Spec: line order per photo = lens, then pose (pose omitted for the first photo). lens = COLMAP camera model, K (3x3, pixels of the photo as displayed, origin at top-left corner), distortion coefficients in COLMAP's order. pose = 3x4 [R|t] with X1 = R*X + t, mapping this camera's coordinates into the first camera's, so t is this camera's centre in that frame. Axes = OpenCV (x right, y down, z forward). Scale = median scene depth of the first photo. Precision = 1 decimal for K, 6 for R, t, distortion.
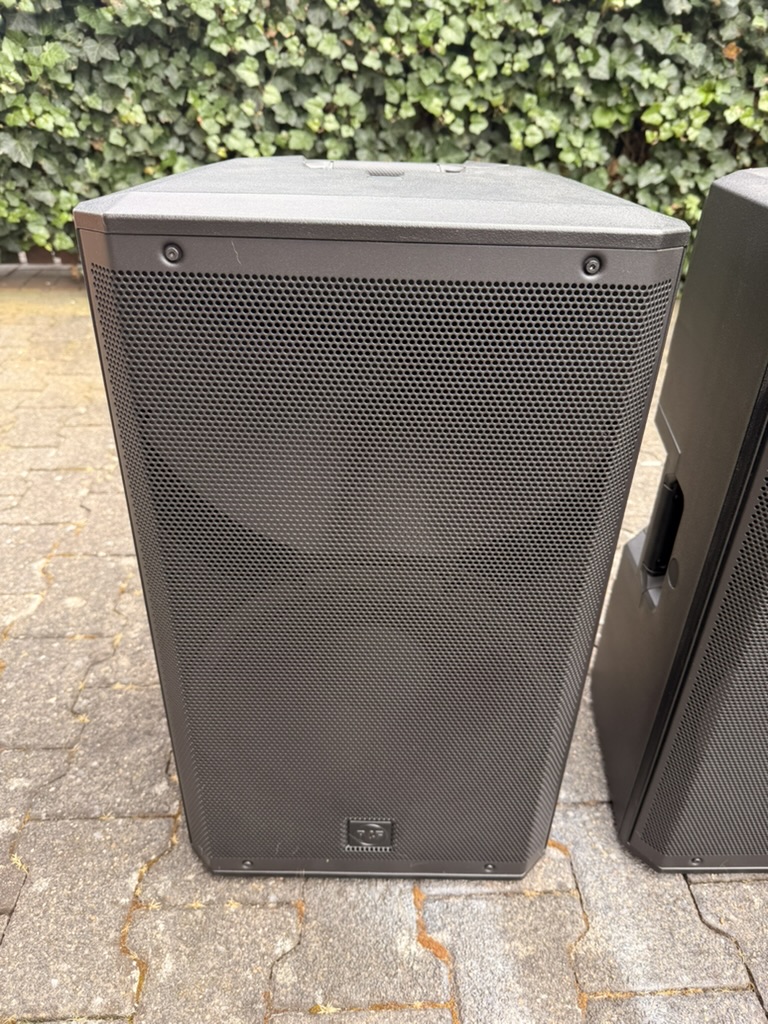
lens RADIAL K [[722.5, 0, 379.1], [0, 722.5, 515.5], [0, 0, 1]] dist [-0.005844, -0.003782]
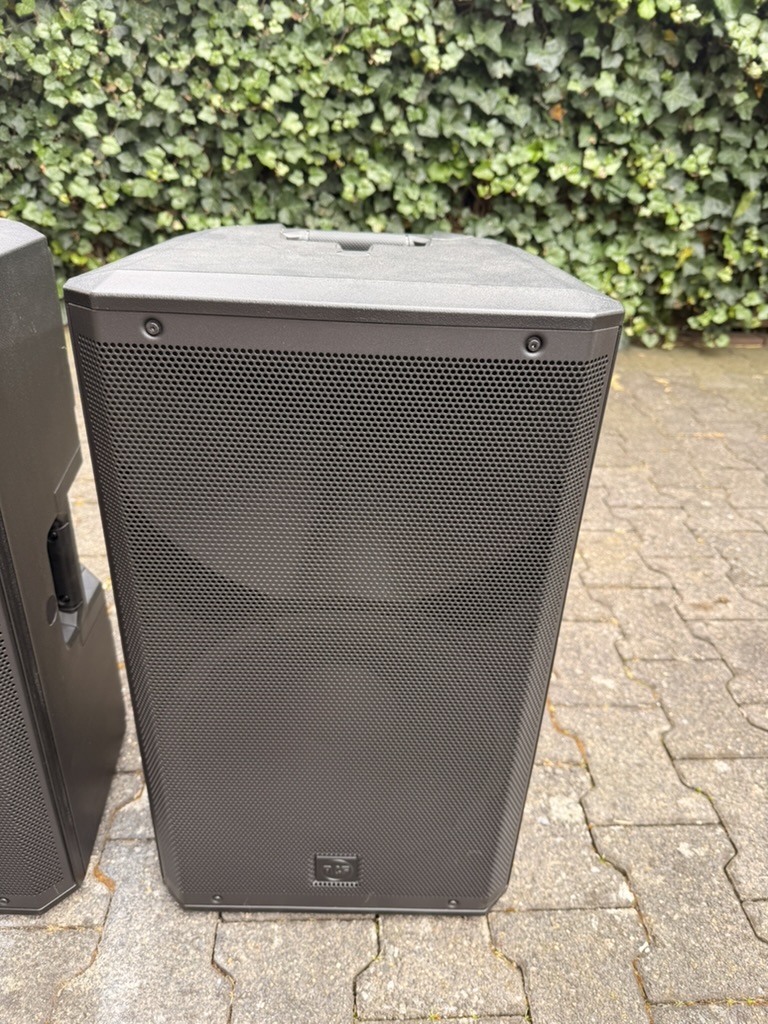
lens RADIAL K [[722.5, 0, 379.1], [0, 722.5, 515.5], [0, 0, 1]] dist [-0.005844, -0.003782]
pose [[0.999827, 0.017678, 0.005784, 0.238663], [-0.017341, 0.998392, -0.053966, -0.001023], [-0.006729, 0.053856, 0.998526, -0.011825]]
